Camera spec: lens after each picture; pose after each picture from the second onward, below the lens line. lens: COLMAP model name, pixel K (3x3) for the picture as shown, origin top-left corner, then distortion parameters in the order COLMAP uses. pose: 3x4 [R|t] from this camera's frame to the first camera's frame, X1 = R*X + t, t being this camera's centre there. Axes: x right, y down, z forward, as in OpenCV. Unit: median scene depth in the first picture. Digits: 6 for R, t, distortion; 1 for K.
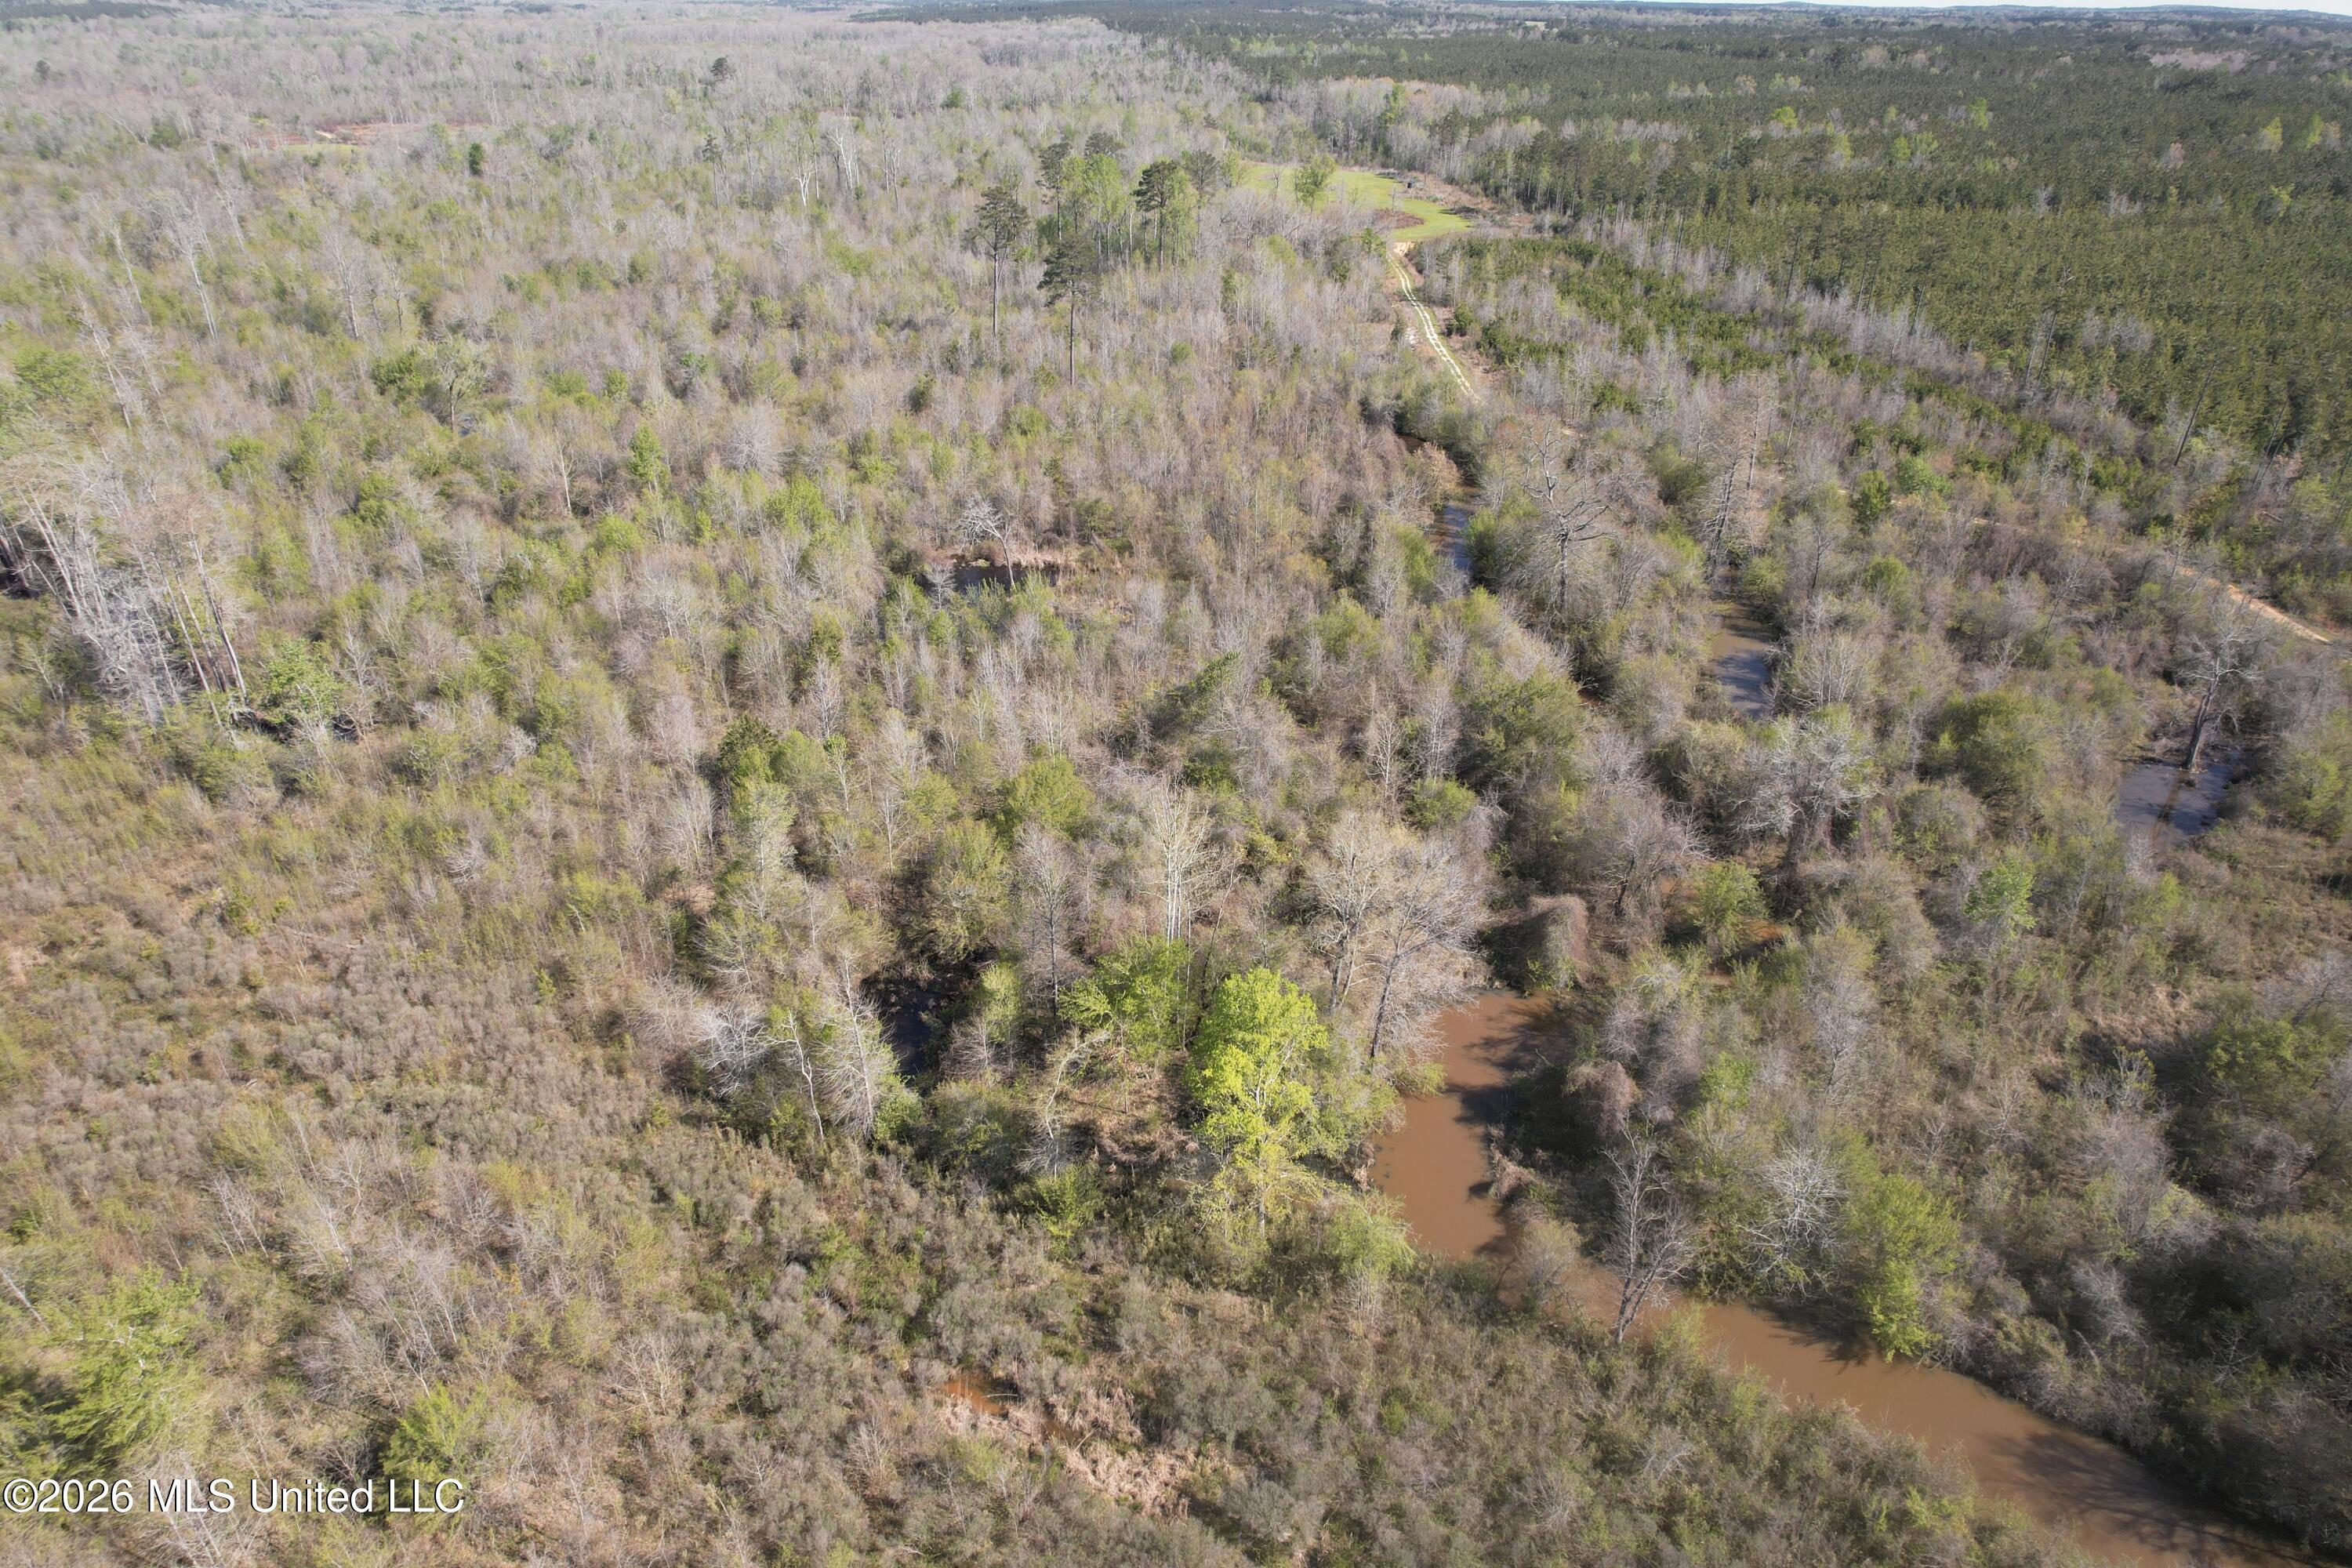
lens RADIAL K [[1507.3, 0, 1189.1], [0, 1507.3, 799.1], [0, 0, 1]] dist [-0.082145, 0.072189]
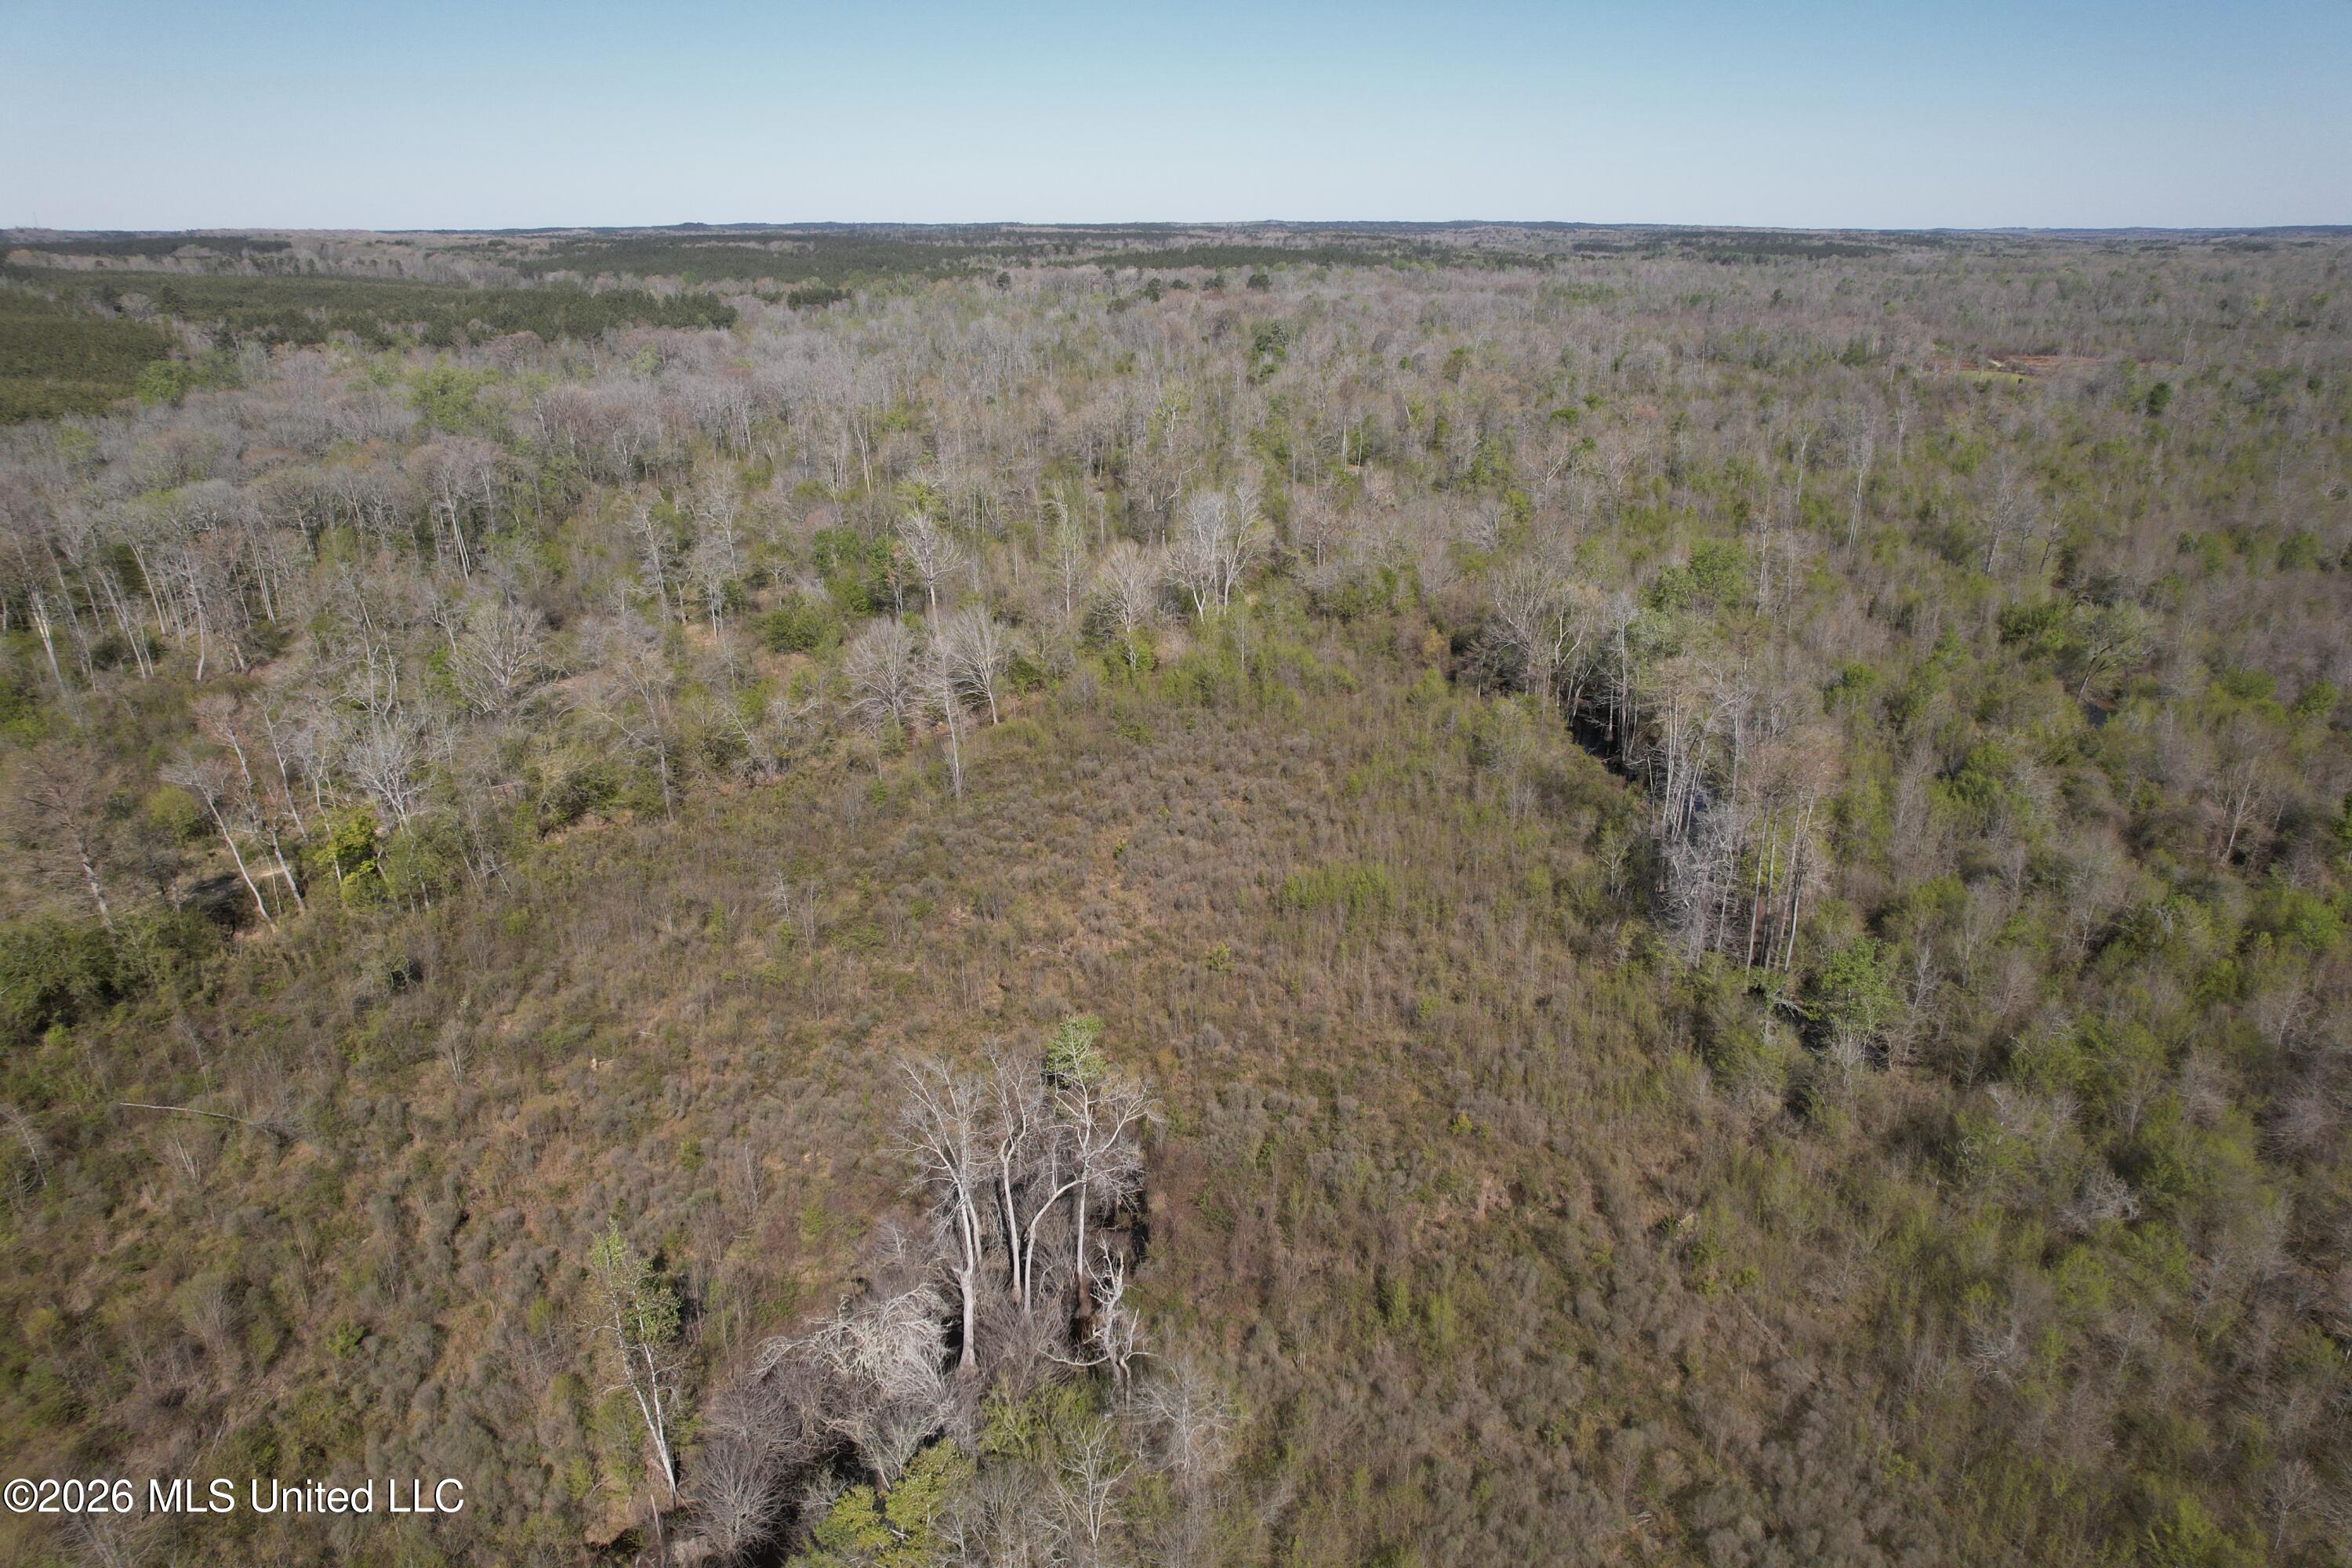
lens RADIAL K [[1507.3, 0, 1171.0], [0, 1507.3, 789.1], [0, 0, 1]] dist [-0.082145, 0.072189]
pose [[0.564335, 0.279360, -0.776842, -0.079302], [-0.385806, 0.921170, 0.050994, -0.030535], [0.729849, 0.270933, 0.627627, 0.062889]]
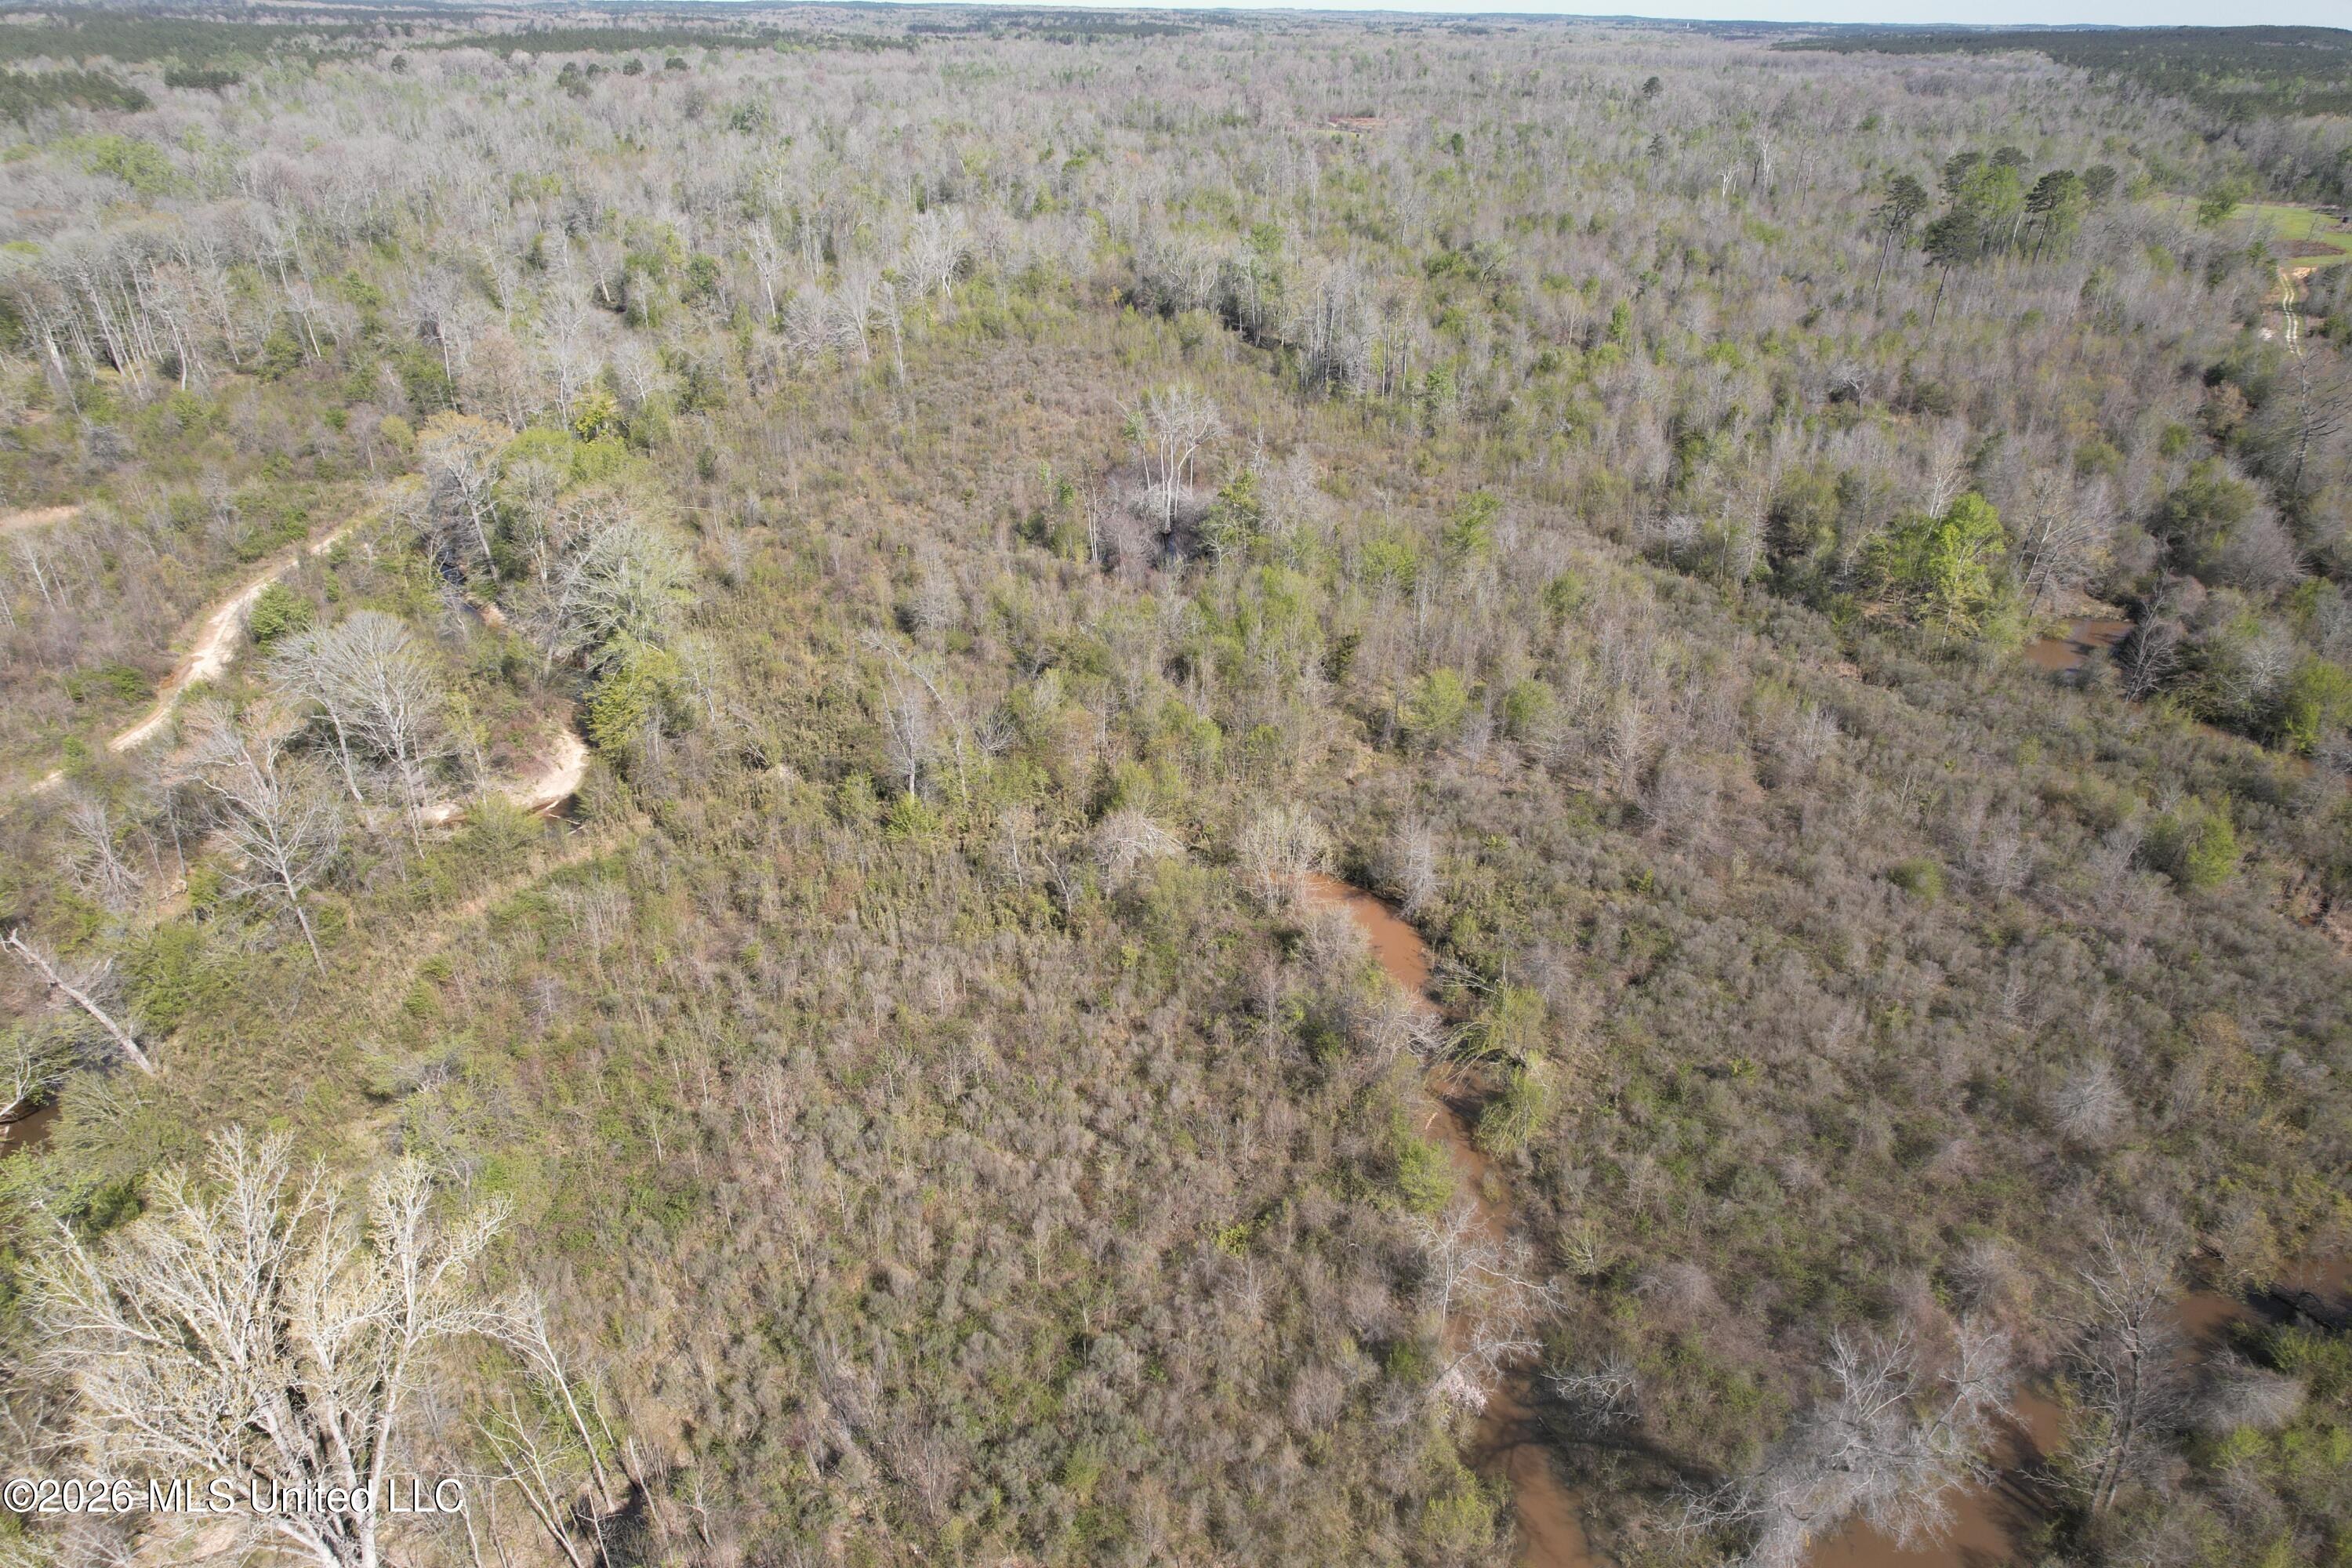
lens RADIAL K [[1507.3, 0, 1172.4], [0, 1507.3, 789.9], [0, 0, 1]] dist [-0.082145, 0.072189]
pose [[0.855928, 0.241298, -0.457342, 0.030438], [-0.249987, 0.967316, 0.042509, 0.166313], [0.452652, 0.077945, 0.888274, -0.303779]]
